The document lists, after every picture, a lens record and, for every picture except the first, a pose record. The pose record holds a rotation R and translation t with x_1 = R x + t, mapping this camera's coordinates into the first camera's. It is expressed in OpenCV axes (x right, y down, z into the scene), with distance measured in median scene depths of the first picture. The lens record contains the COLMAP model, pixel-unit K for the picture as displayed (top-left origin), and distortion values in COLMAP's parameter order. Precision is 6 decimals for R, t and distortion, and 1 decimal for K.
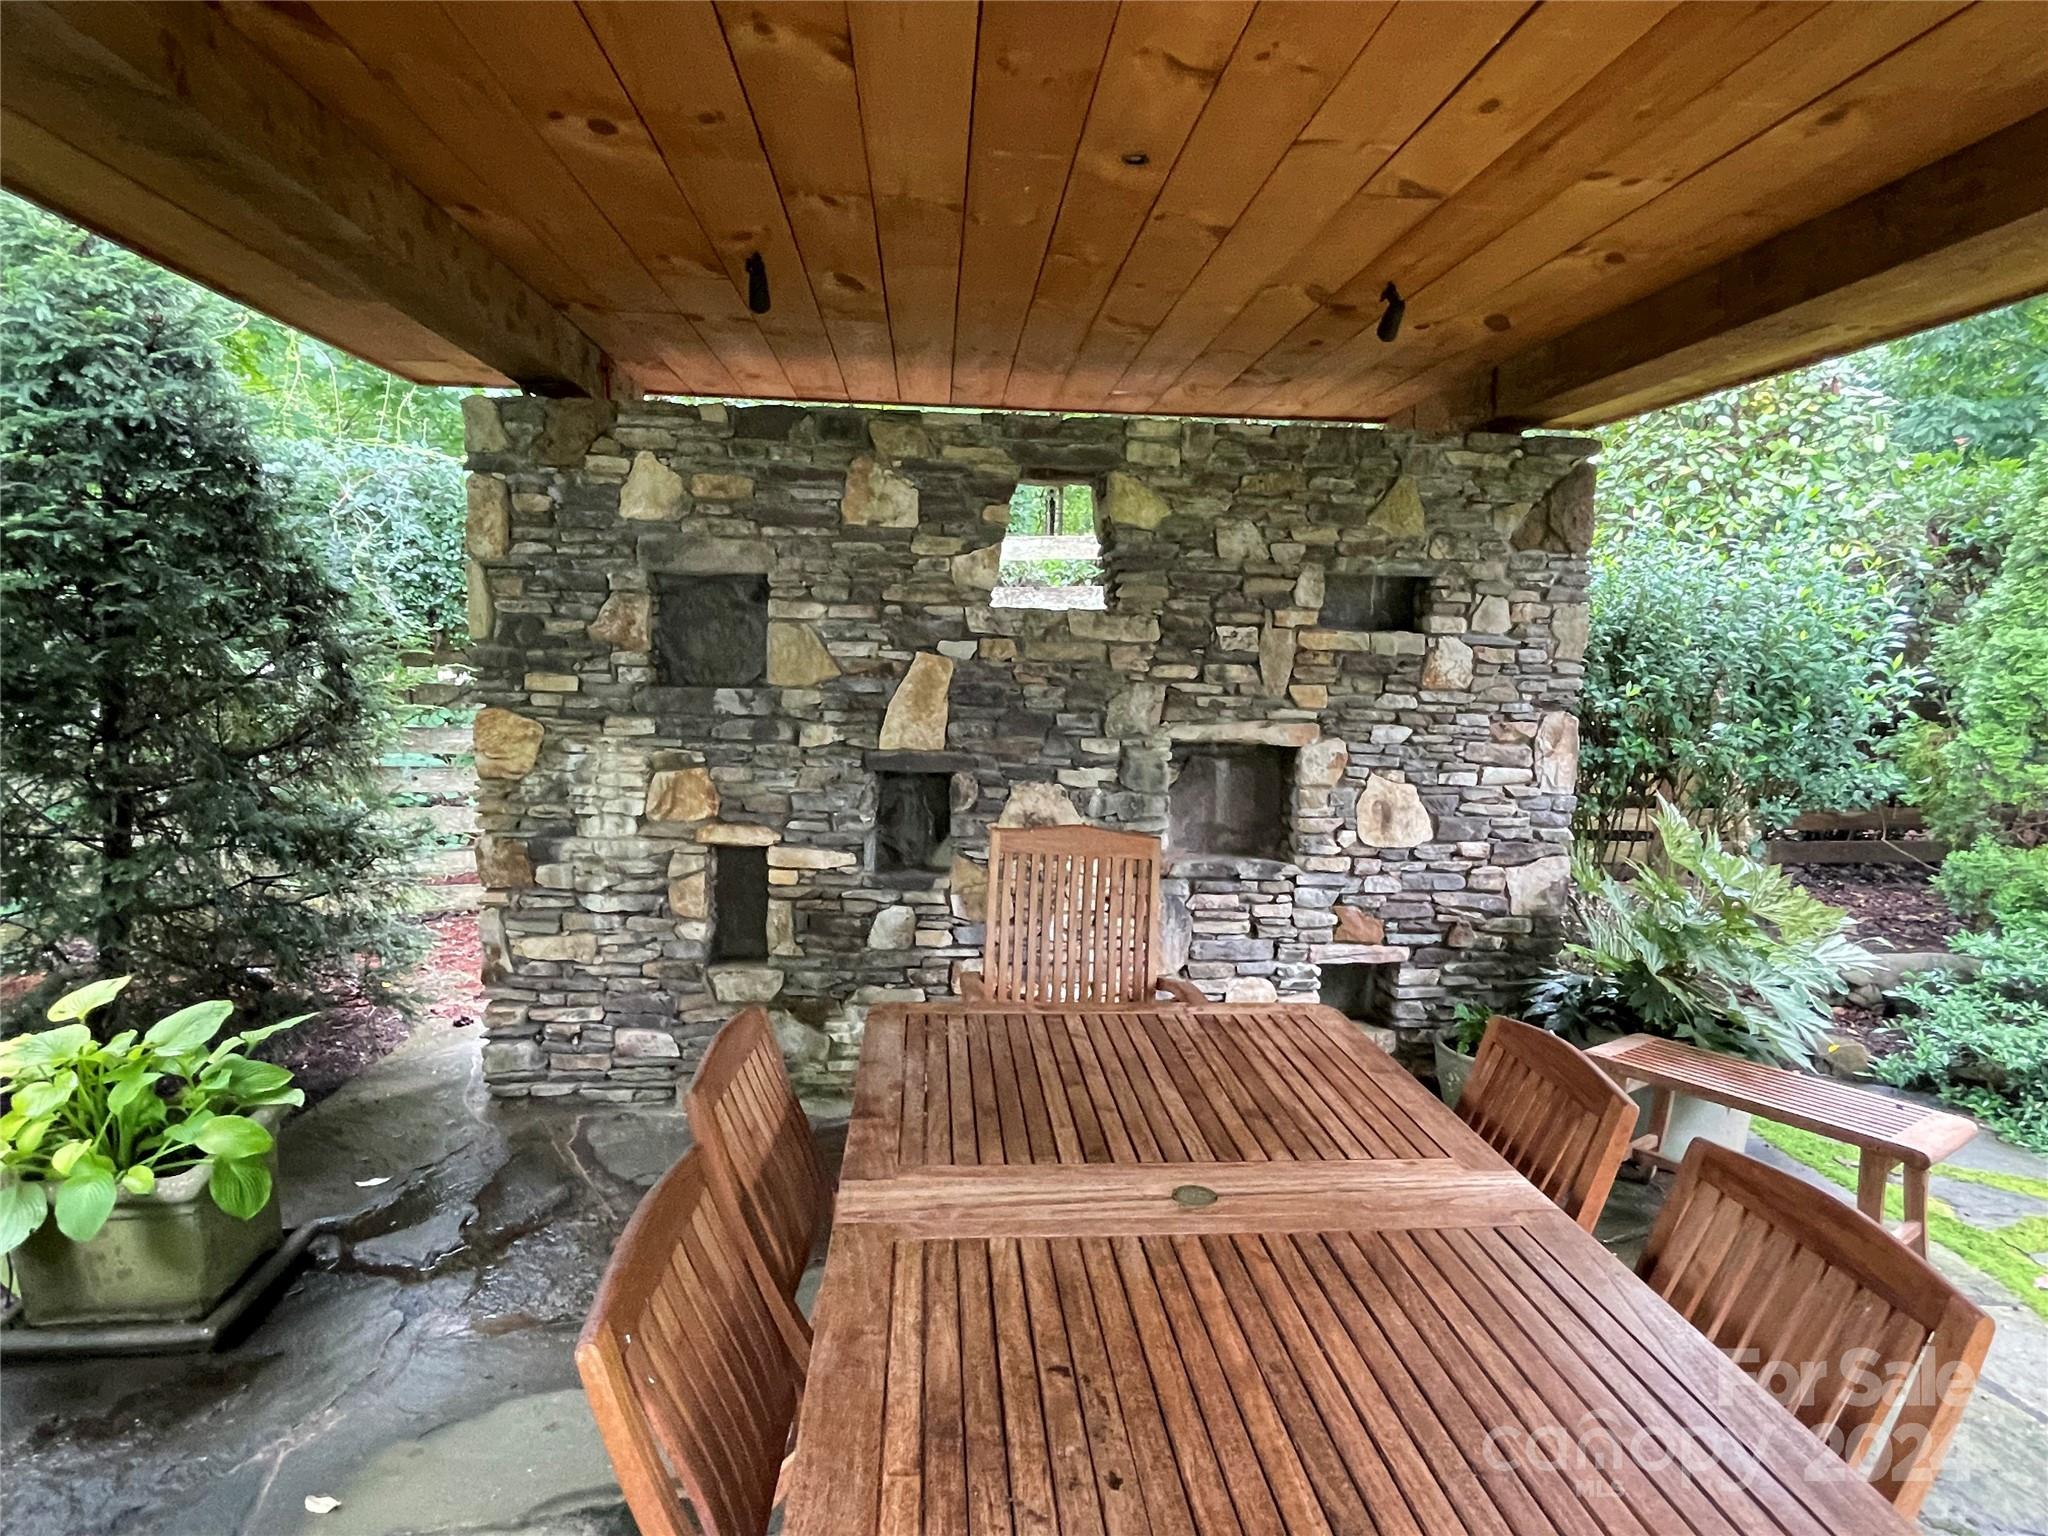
lens RADIAL K [[1163.7, 0, 1008.4], [0, 1163.7, 772.0], [0, 0, 1]] dist [-0.027528, 0.019867]
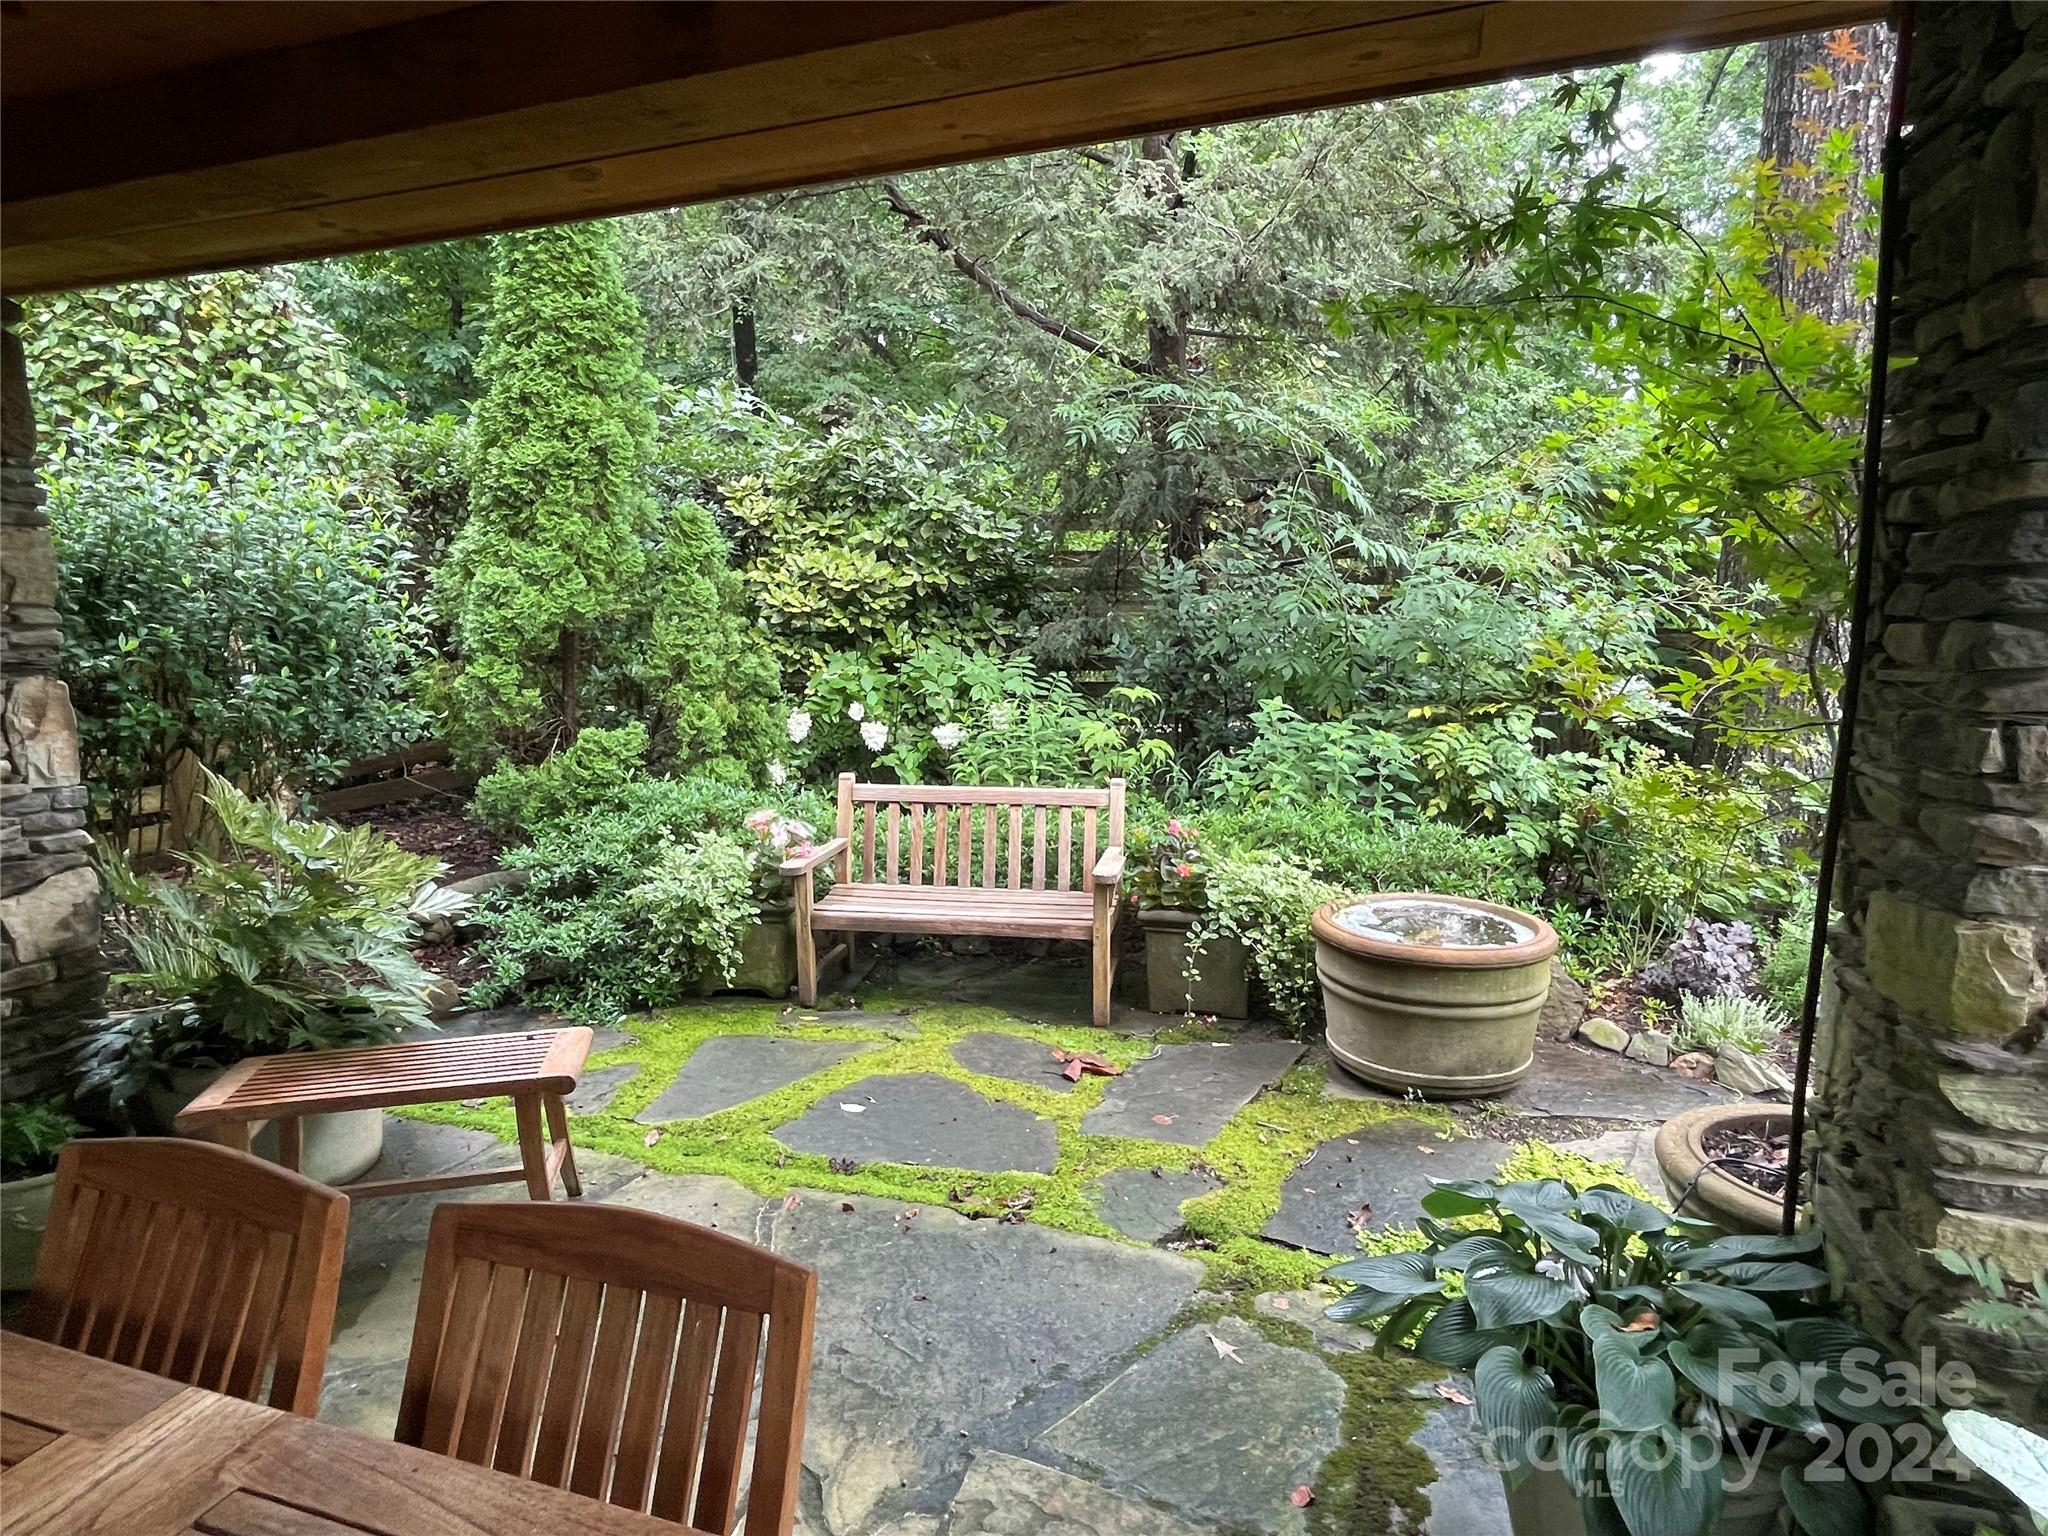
lens RADIAL K [[1163.7, 0, 1008.4], [0, 1163.7, 772.0], [0, 0, 1]] dist [-0.027528, 0.019867]
pose [[0.388491, -0.156491, 0.908067, 0.037161], [0.121993, 0.985534, 0.117649, -0.002478], [-0.913341, 0.065072, 0.401962, 0.127628]]
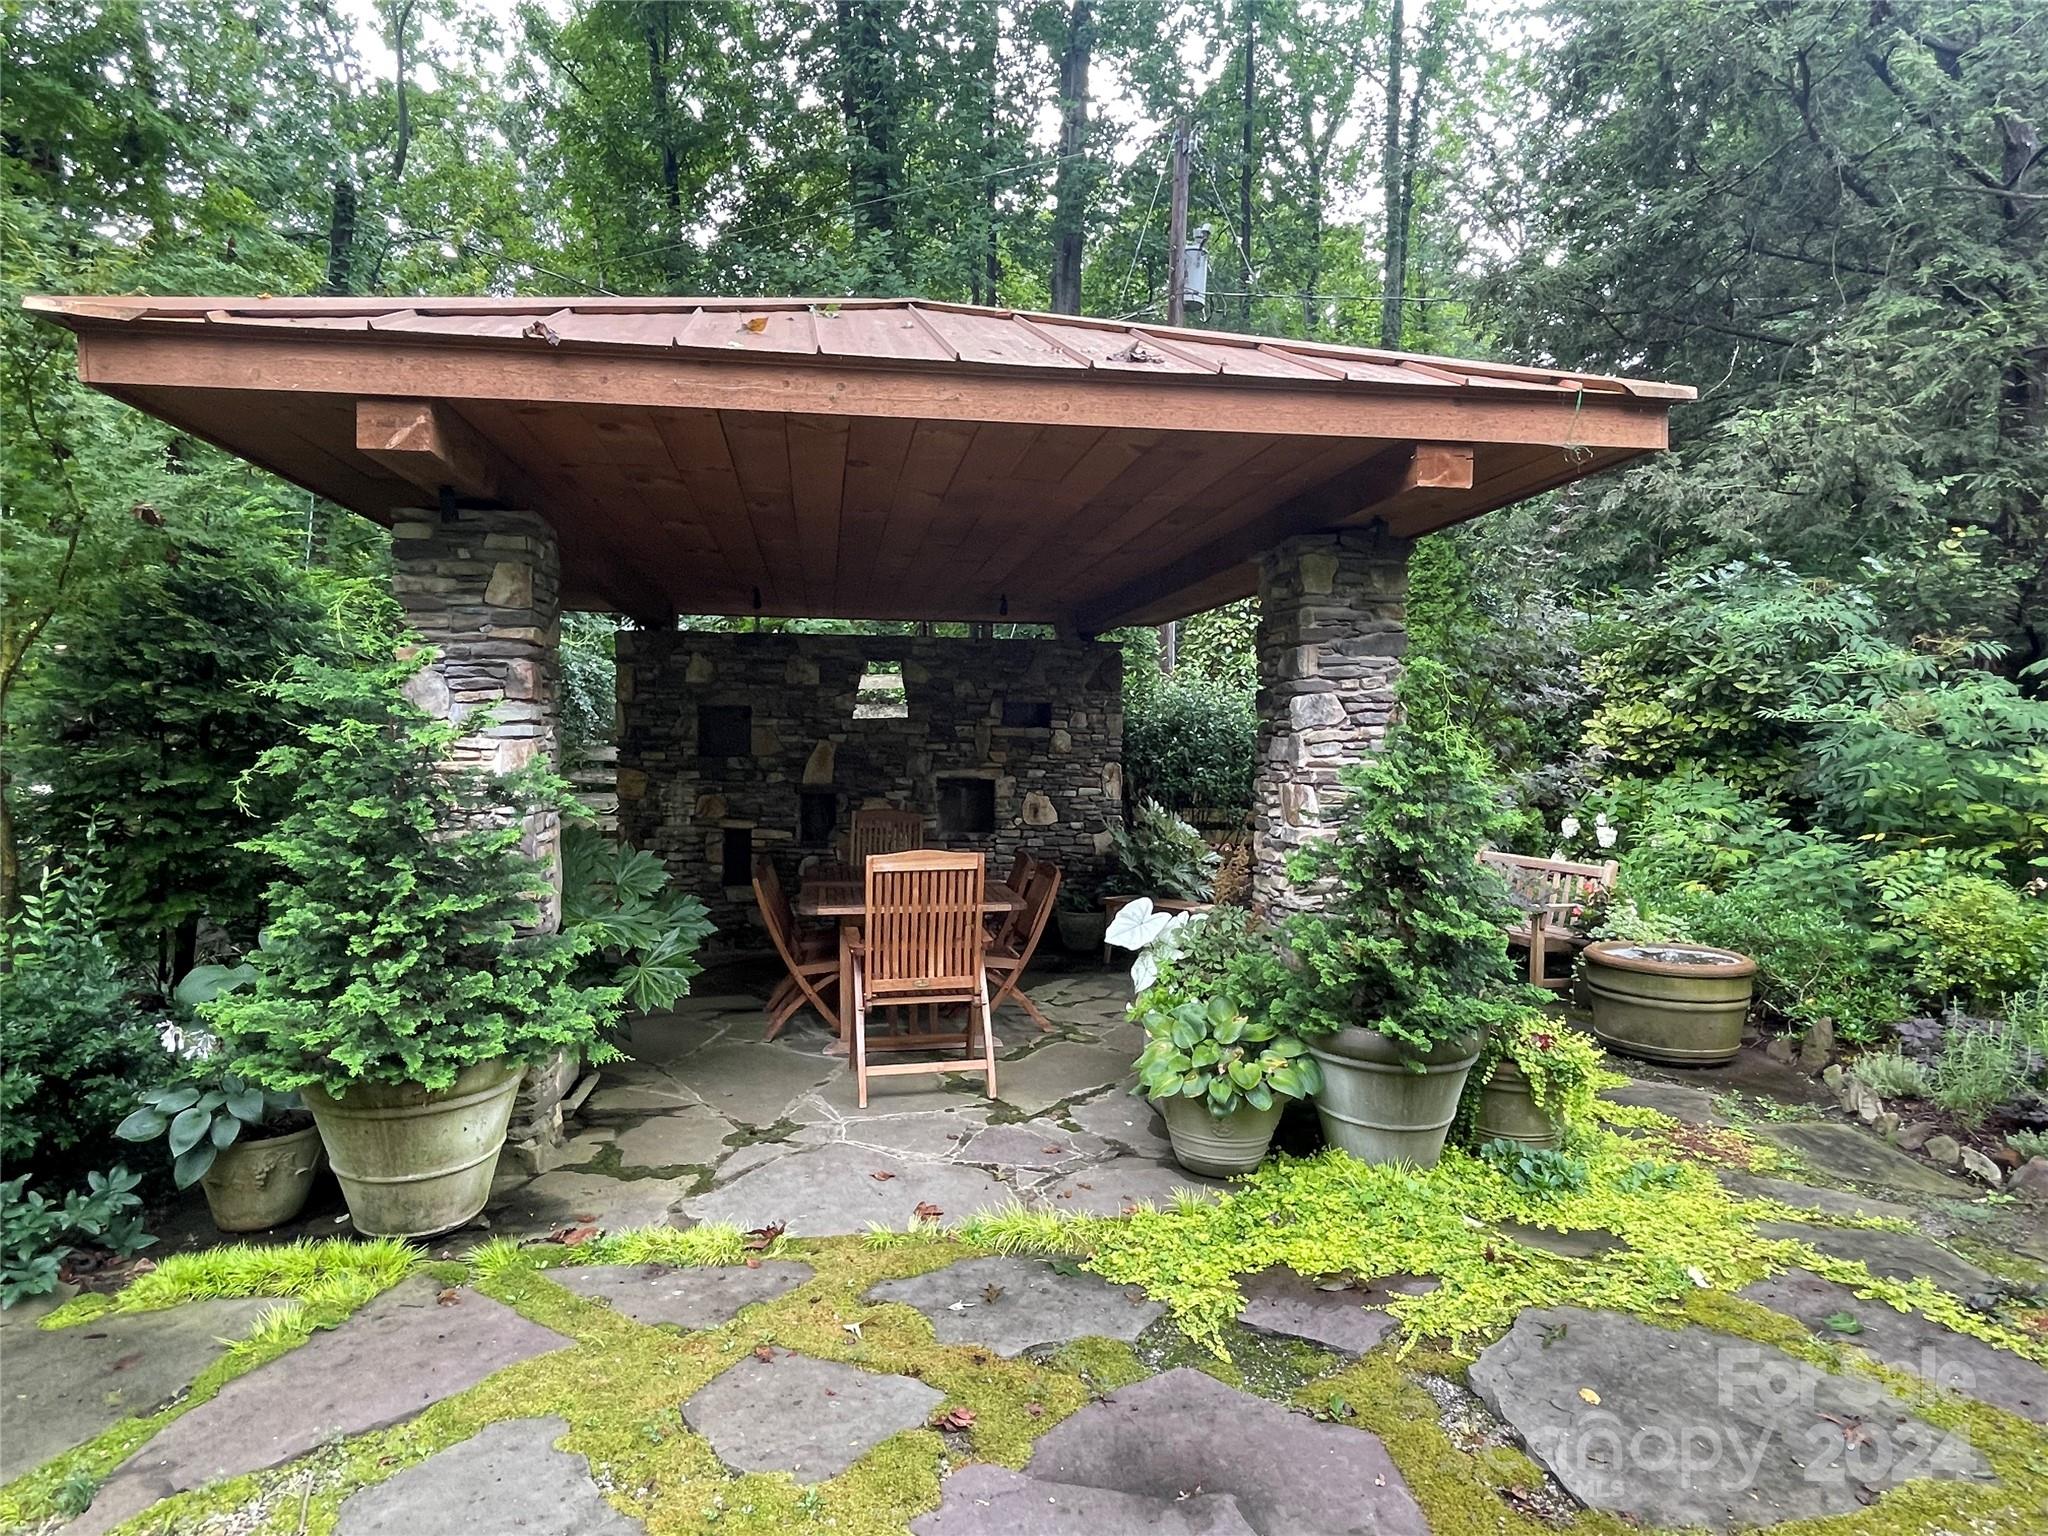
lens RADIAL K [[1163.7, 0, 1008.4], [0, 1163.7, 772.0], [0, 0, 1]] dist [-0.027528, 0.019867]
pose [[0.993436, -0.019379, 0.112733, 0.023629], [0.029860, 0.995308, -0.092039, 0.141800], [-0.110420, 0.094801, 0.989353, -1.006300]]
